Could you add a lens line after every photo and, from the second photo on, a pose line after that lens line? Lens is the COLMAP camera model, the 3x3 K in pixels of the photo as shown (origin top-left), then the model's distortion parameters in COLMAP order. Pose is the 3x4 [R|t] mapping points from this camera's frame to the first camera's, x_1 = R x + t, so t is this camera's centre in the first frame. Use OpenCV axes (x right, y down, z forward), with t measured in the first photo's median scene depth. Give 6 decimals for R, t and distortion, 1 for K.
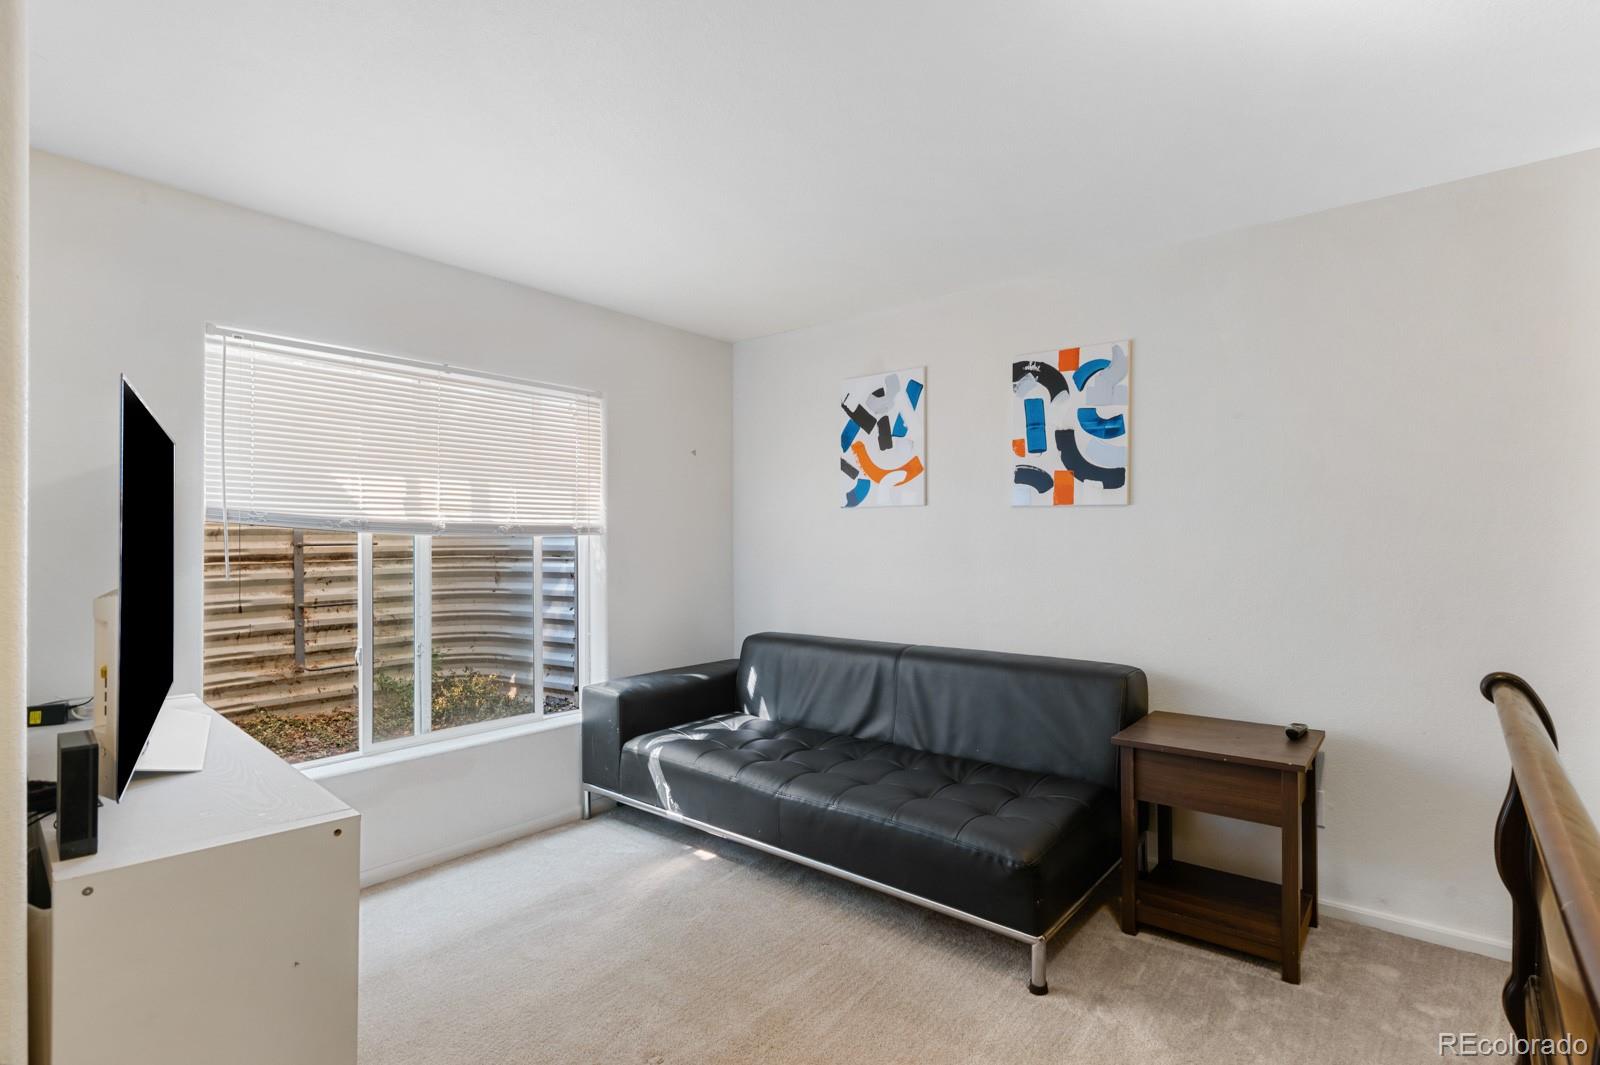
lens RADIAL K [[786.3, 0, 799.6], [0, 786.3, 537.1], [0, 0, 1]] dist [-0.006171, 0.000773]
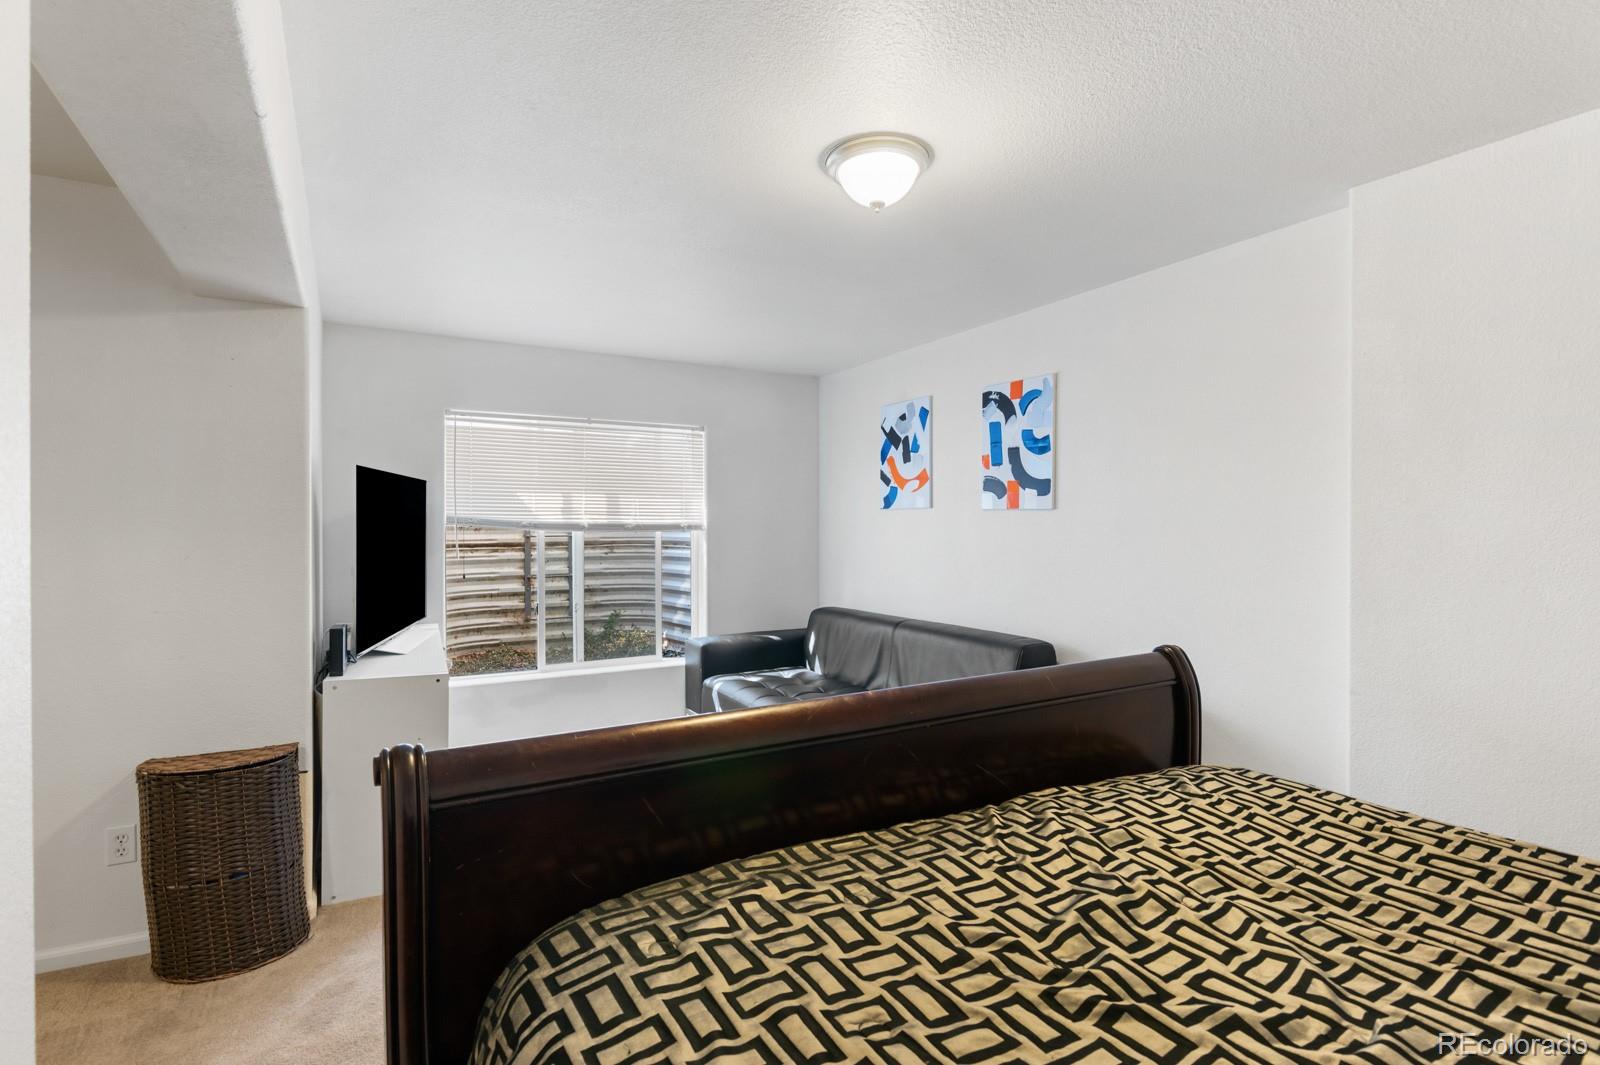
lens RADIAL K [[786.3, 0, 799.4], [0, 786.3, 531.4], [0, 0, 1]] dist [-0.006171, 0.000773]
pose [[0.934394, 0.004015, -0.356220, 0.422464], [-0.000596, 0.999953, 0.009705, -0.015547], [0.356242, -0.008856, 0.934352, -0.241828]]
